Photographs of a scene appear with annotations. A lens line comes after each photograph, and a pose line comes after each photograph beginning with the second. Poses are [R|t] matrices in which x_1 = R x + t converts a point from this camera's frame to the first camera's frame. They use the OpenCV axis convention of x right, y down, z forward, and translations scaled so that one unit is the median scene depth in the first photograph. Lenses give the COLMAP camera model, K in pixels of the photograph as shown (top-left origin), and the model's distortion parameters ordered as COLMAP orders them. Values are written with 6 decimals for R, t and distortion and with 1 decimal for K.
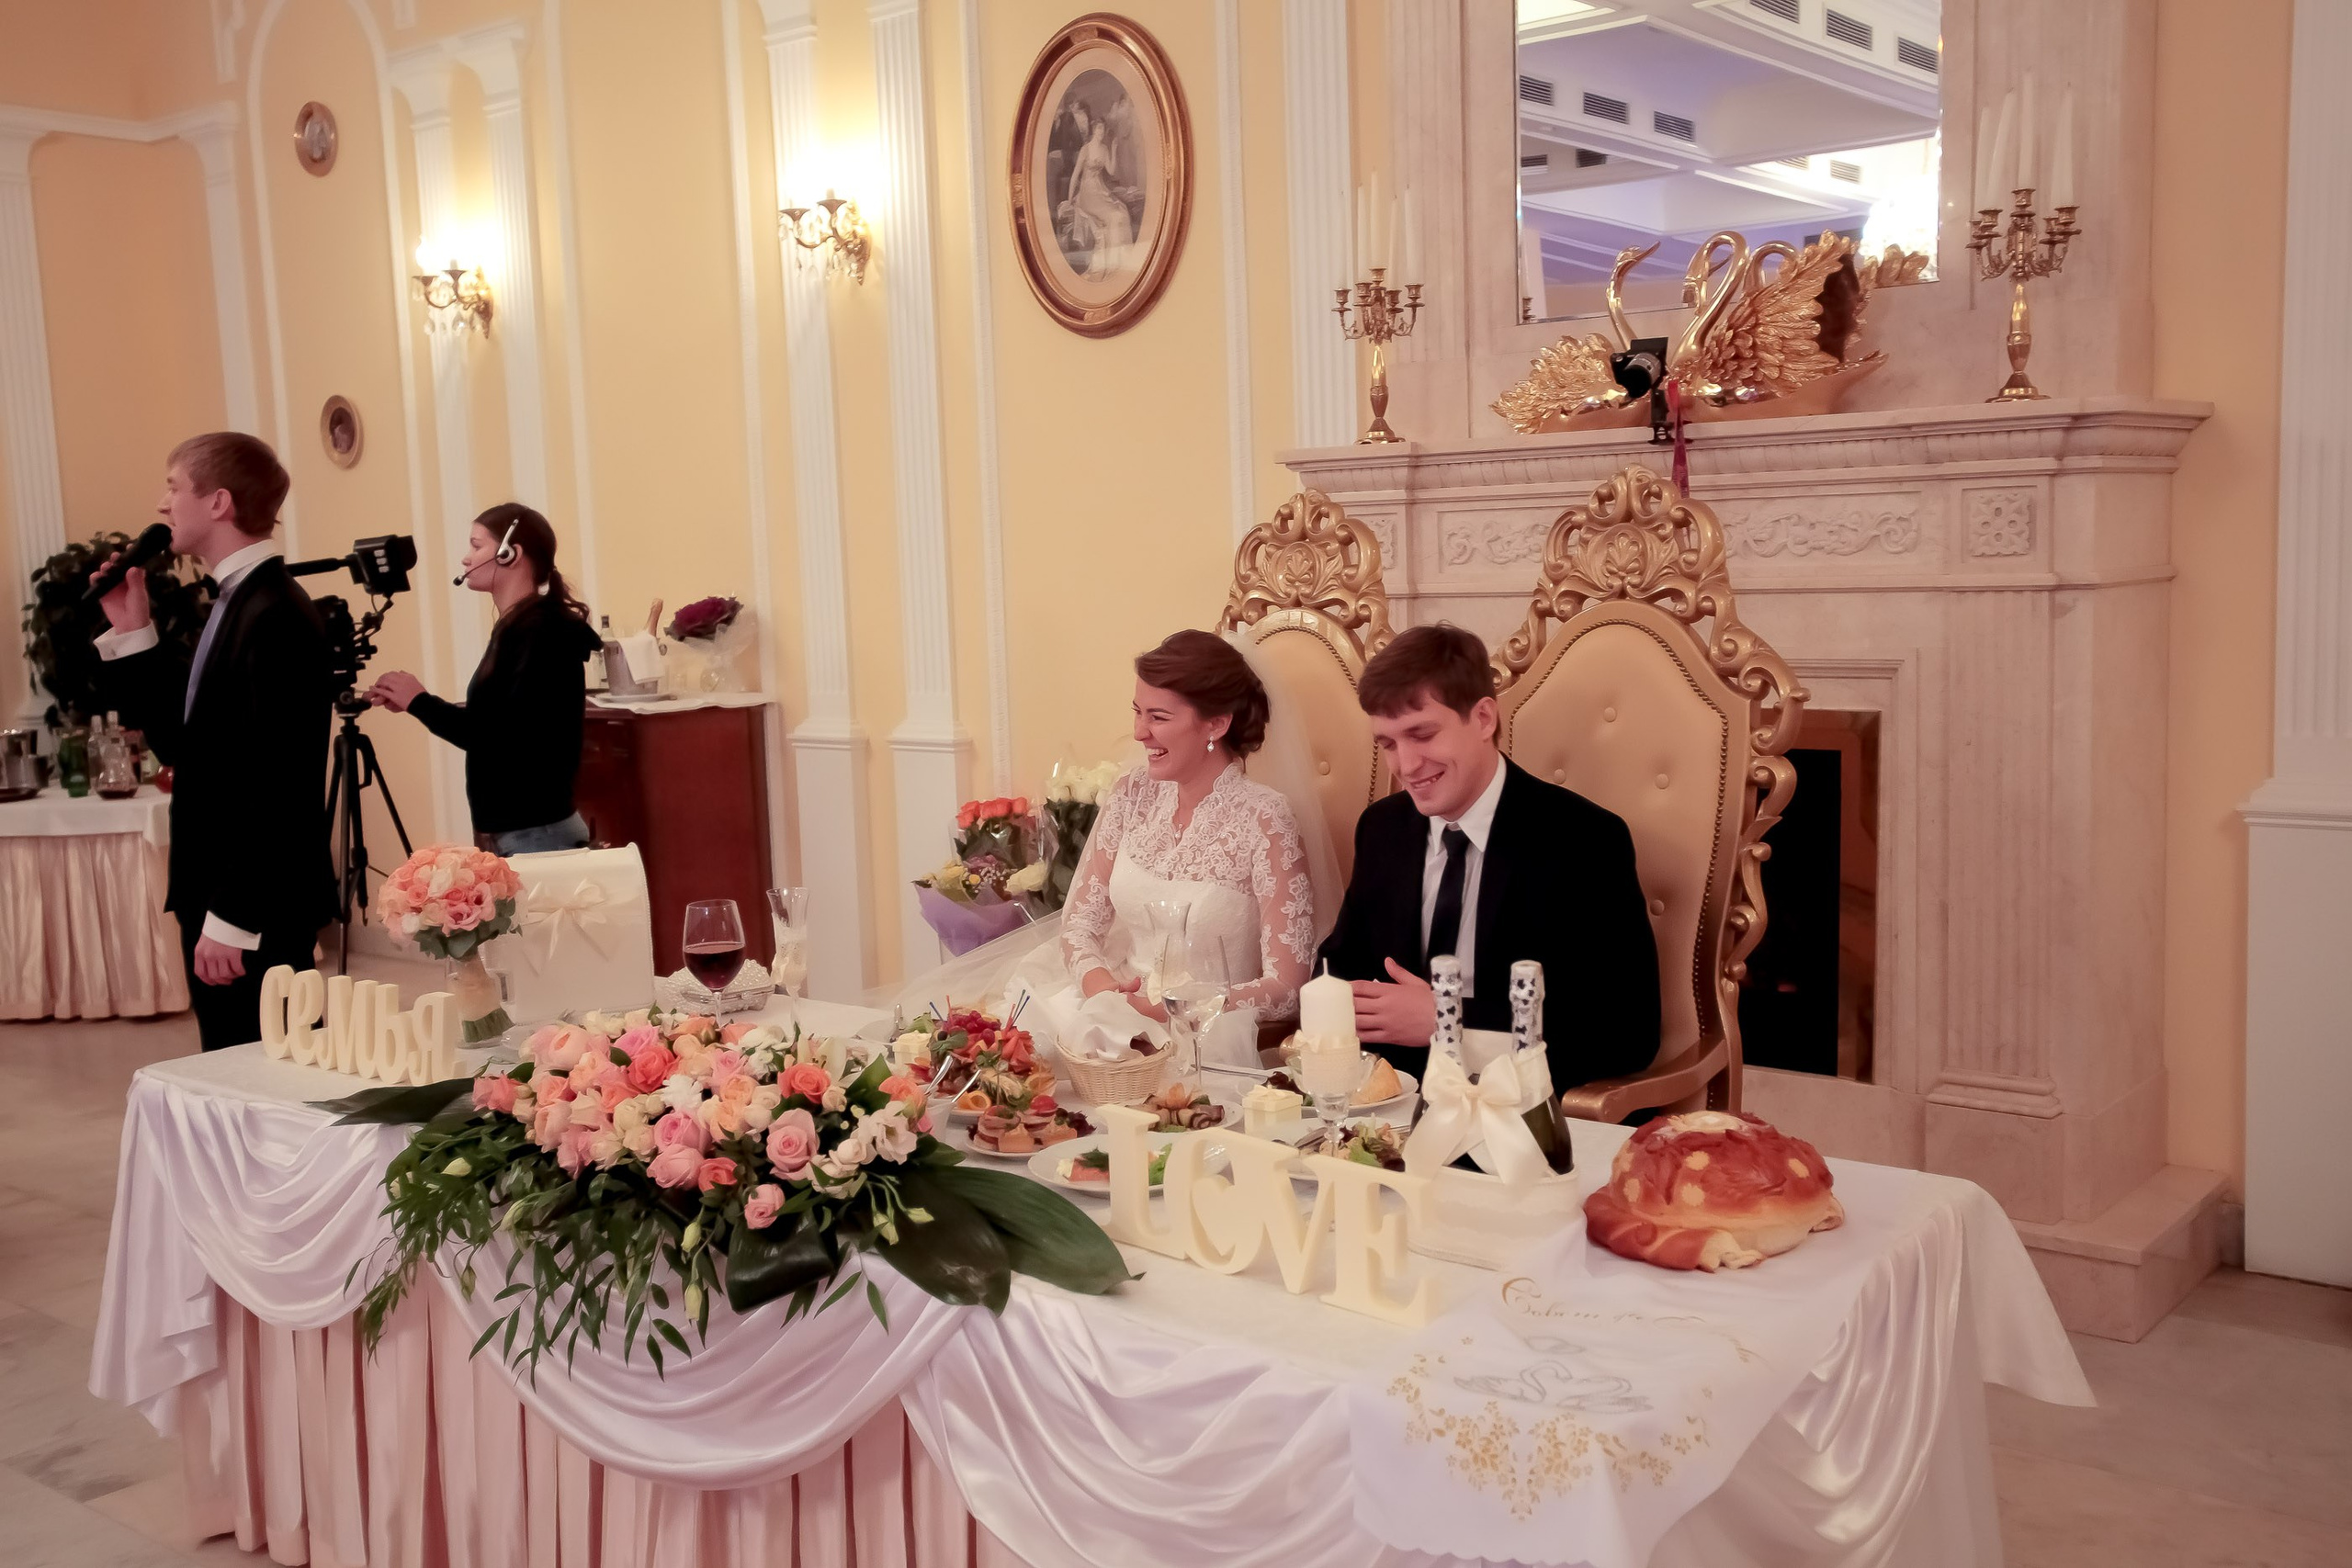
lens RADIAL K [[2253.5, 0, 1174.6], [0, 2253.5, 789.0], [0, 0, 1]] dist [0.061064, 0.000000]
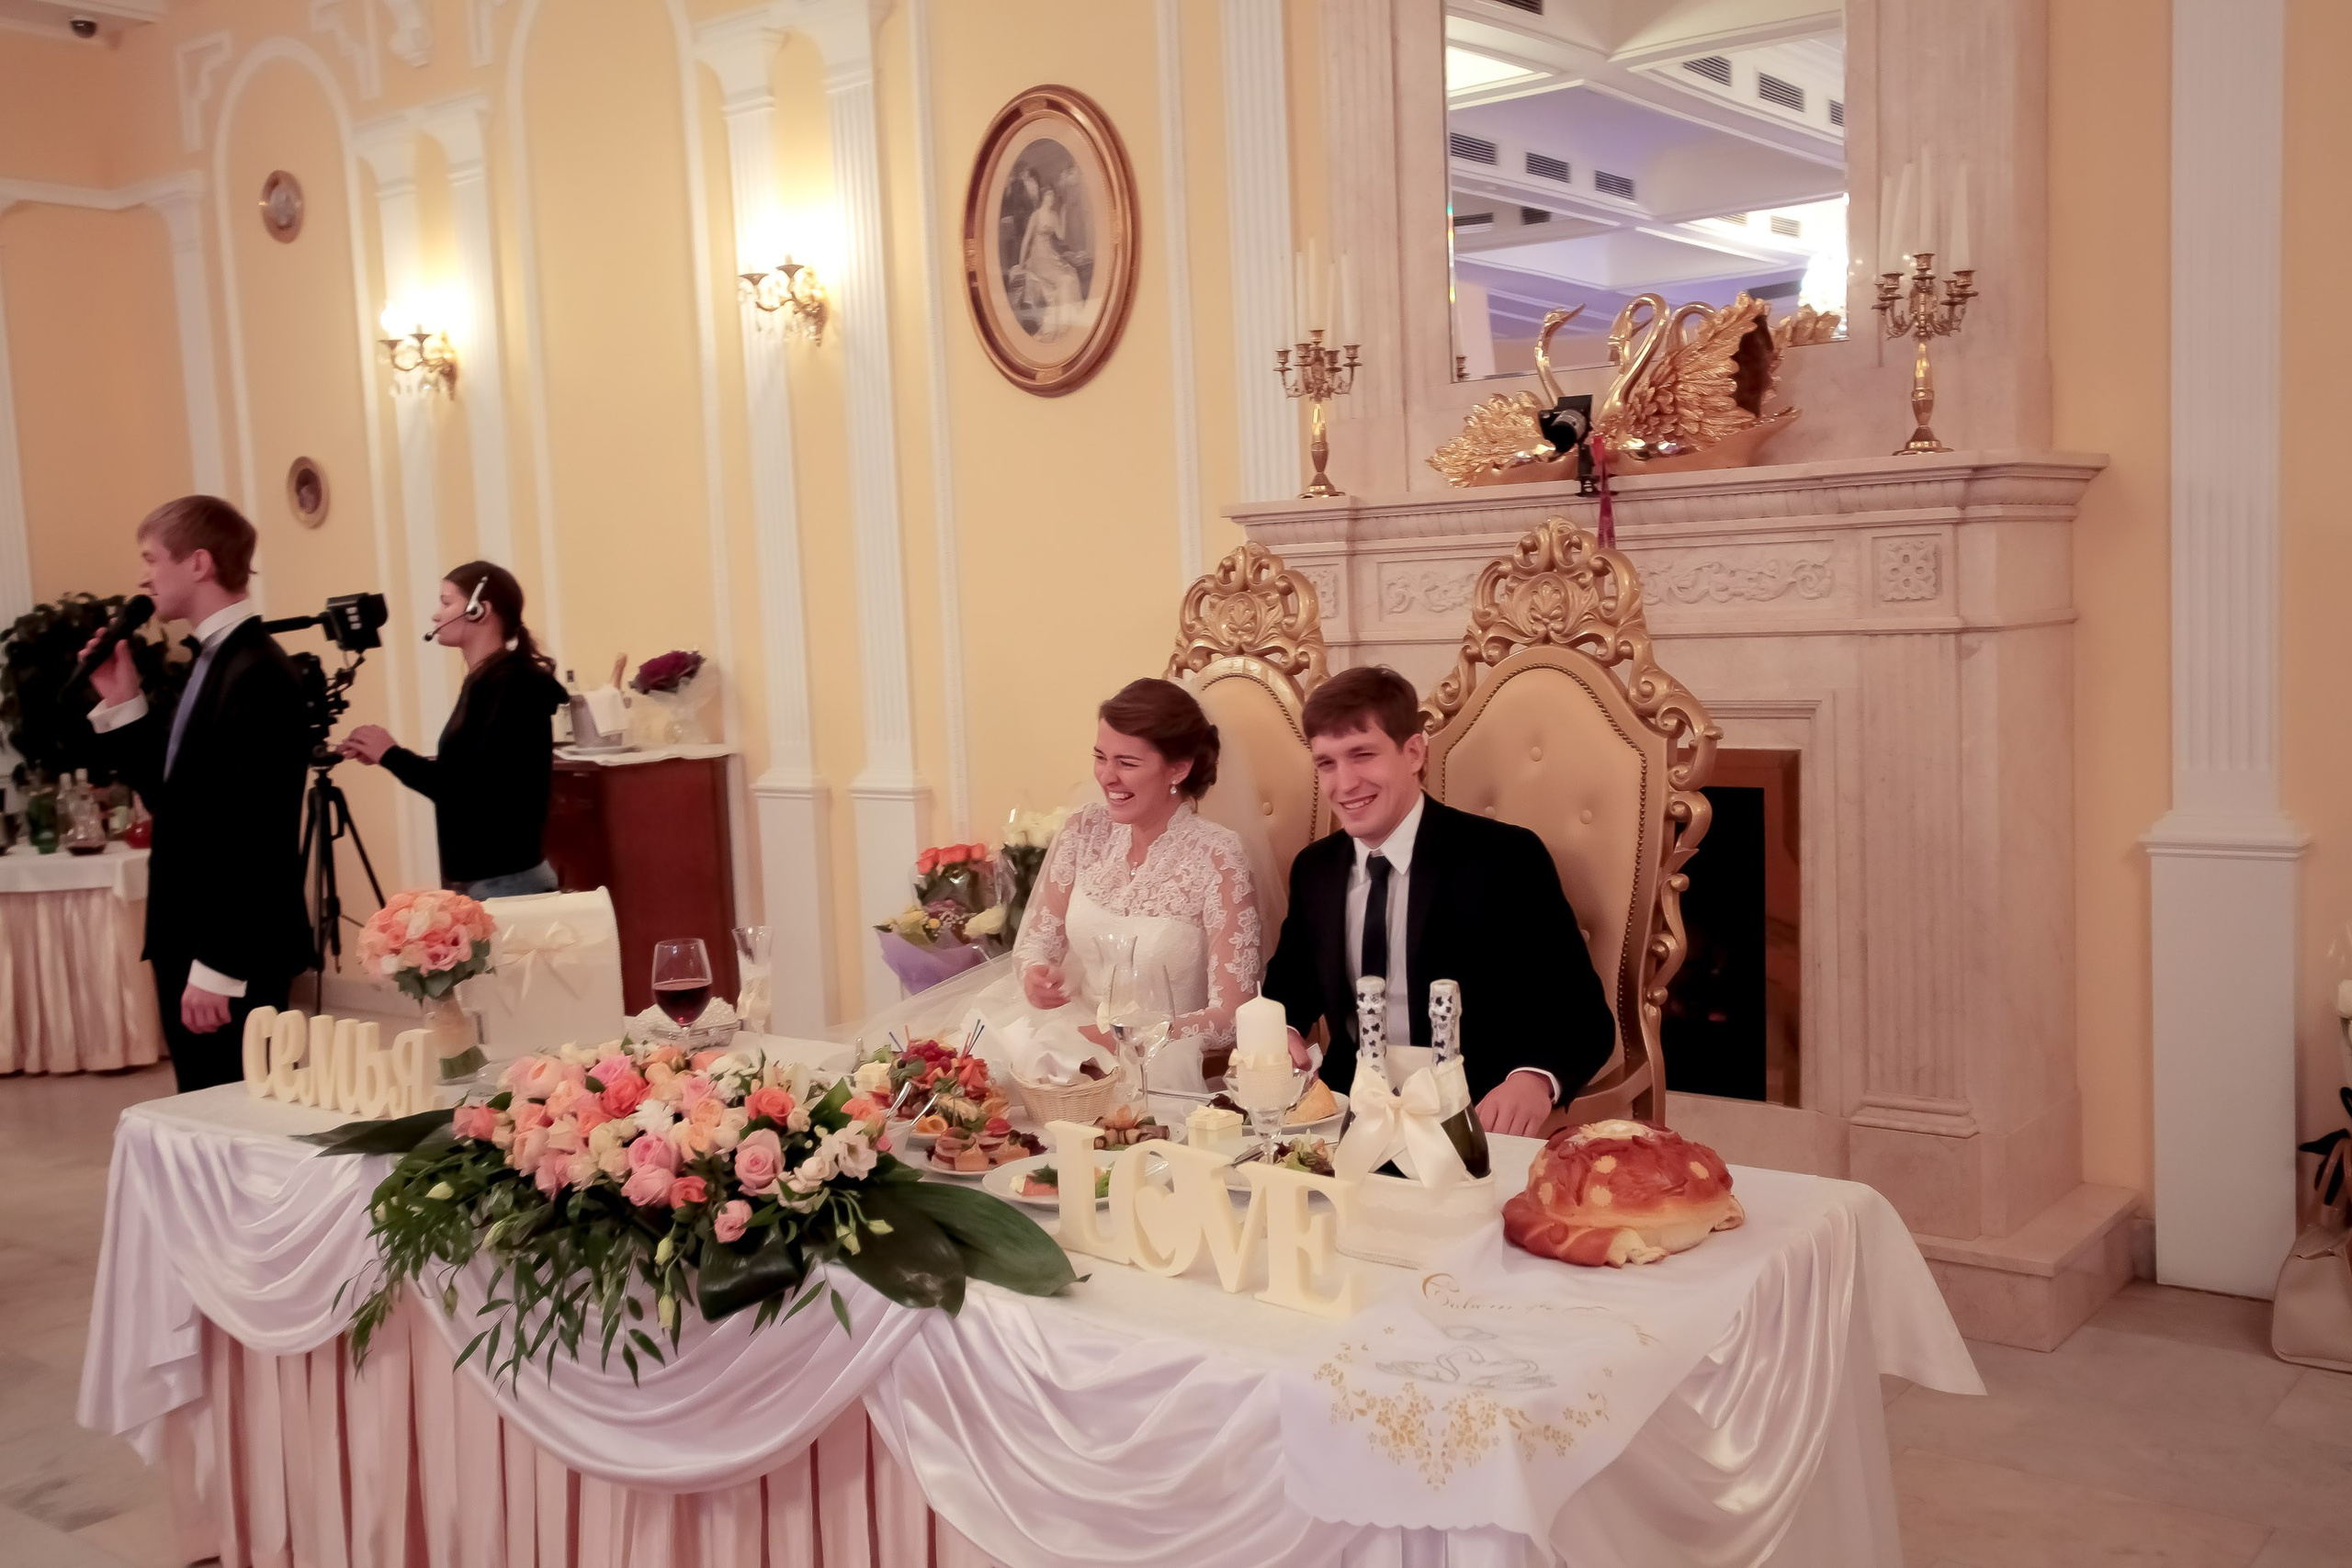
lens RADIAL K [[2253.5, 0, 1175.1], [0, 2253.5, 790.3], [0, 0, 1]] dist [0.061064, 0.000000]
pose [[0.999808, -0.009733, 0.016992, 0.005829], [0.010101, 0.999713, -0.021703, 0.004428], [-0.016776, 0.021870, 0.999620, -0.040982]]
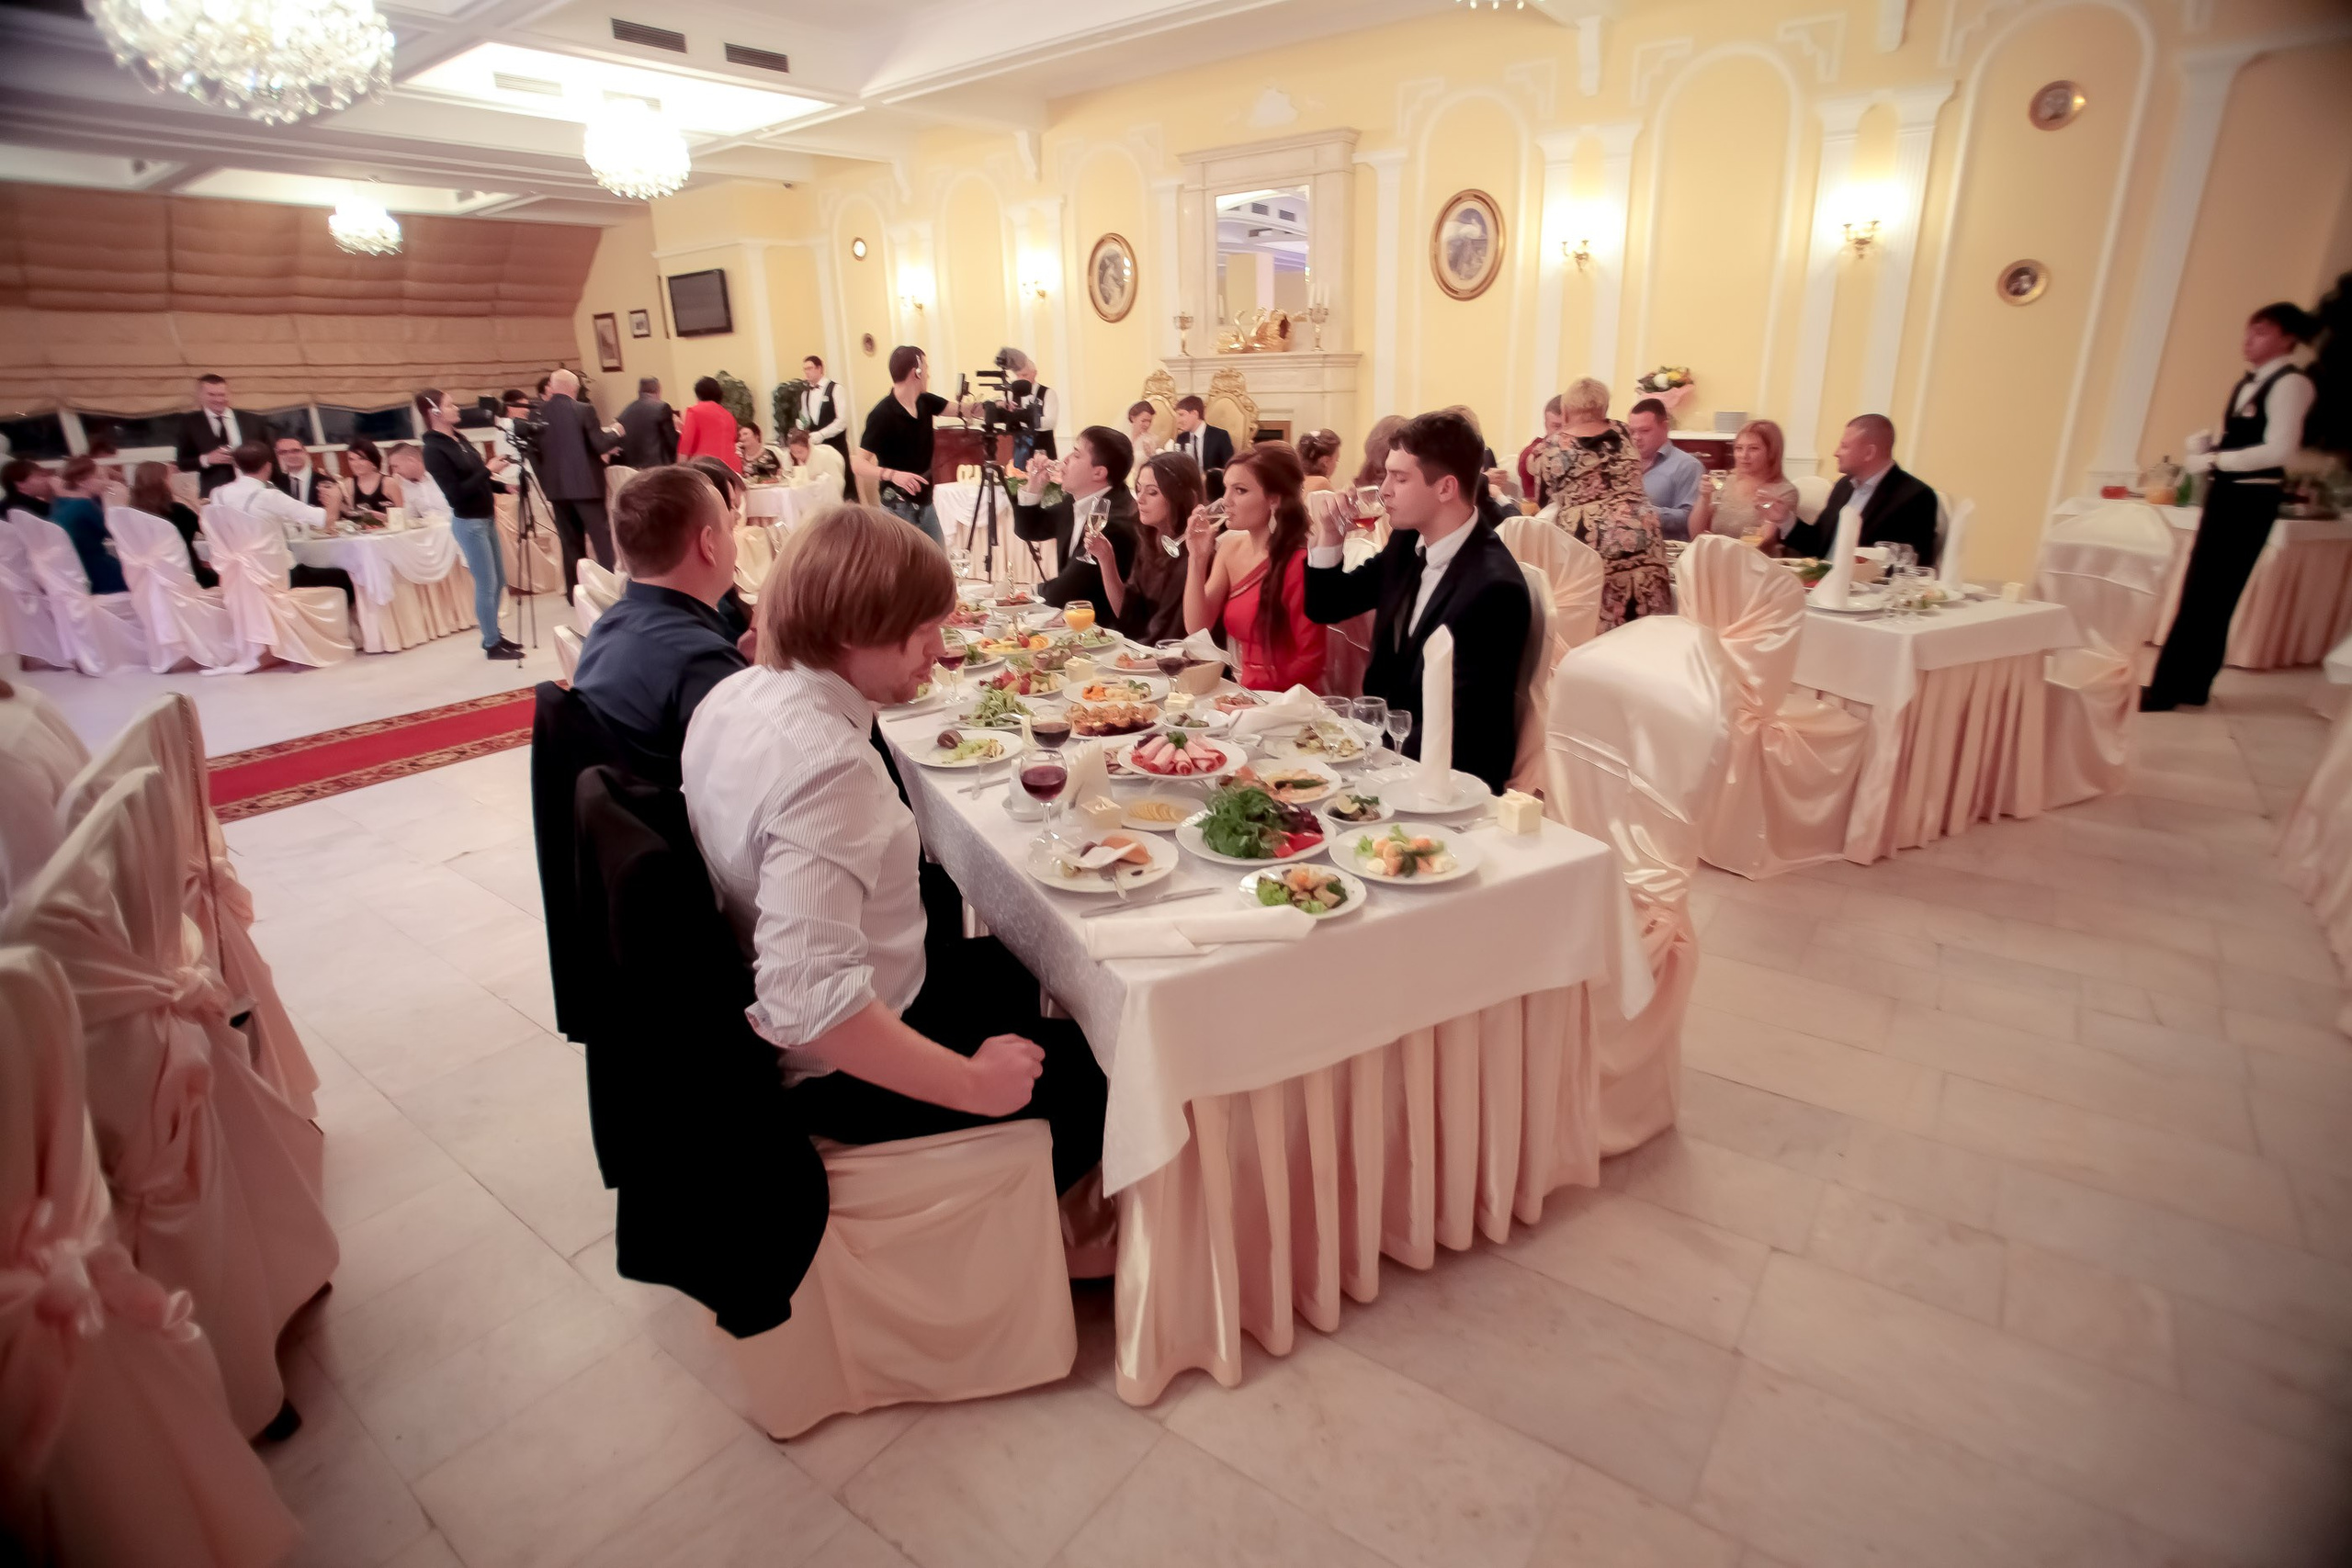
lens RADIAL K [[1155.5, 0, 1200.9], [0, 1155.5, 786.4], [0, 0, 1]] dist [-0.055732, 0.015846]
pose [[0.997888, -0.013127, 0.063615, -0.028140], [-0.001511, 0.974411, 0.224767, 0.174877], [-0.064938, -0.224388, 0.972334, -1.491387]]
